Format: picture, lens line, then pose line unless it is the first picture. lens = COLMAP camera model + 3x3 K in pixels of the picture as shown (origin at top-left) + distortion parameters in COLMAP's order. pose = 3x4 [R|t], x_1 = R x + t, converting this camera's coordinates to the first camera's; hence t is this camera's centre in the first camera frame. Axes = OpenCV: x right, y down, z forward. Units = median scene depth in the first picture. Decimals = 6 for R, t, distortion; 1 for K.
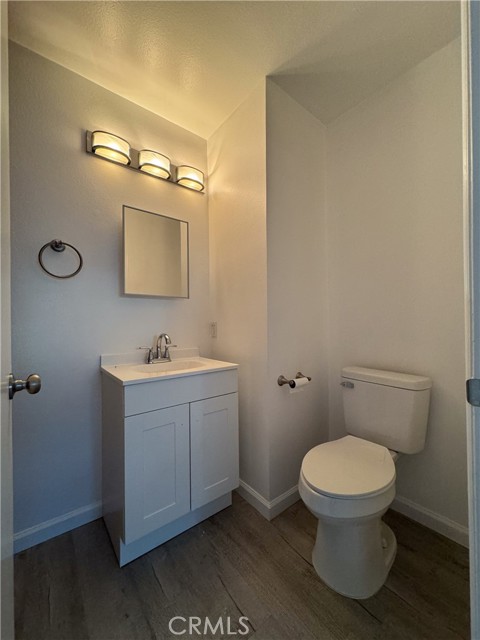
lens RADIAL K [[254.9, 0, 240.8], [0, 254.9, 319.7], [0, 0, 1]] dist [-0.003394, 0.001092]
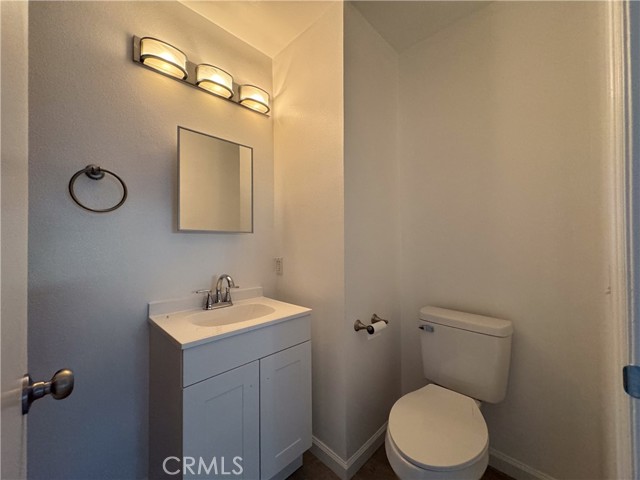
lens RADIAL K [[254.9, 0, 318.8], [0, 254.9, 238.5], [0, 0, 1]] dist [-0.003394, 0.001092]
pose [[0.993624, 0.005137, 0.112630, -0.087876], [-0.004332, 0.999963, -0.007391, -0.069636], [-0.112664, 0.006856, 0.993609, 0.100465]]
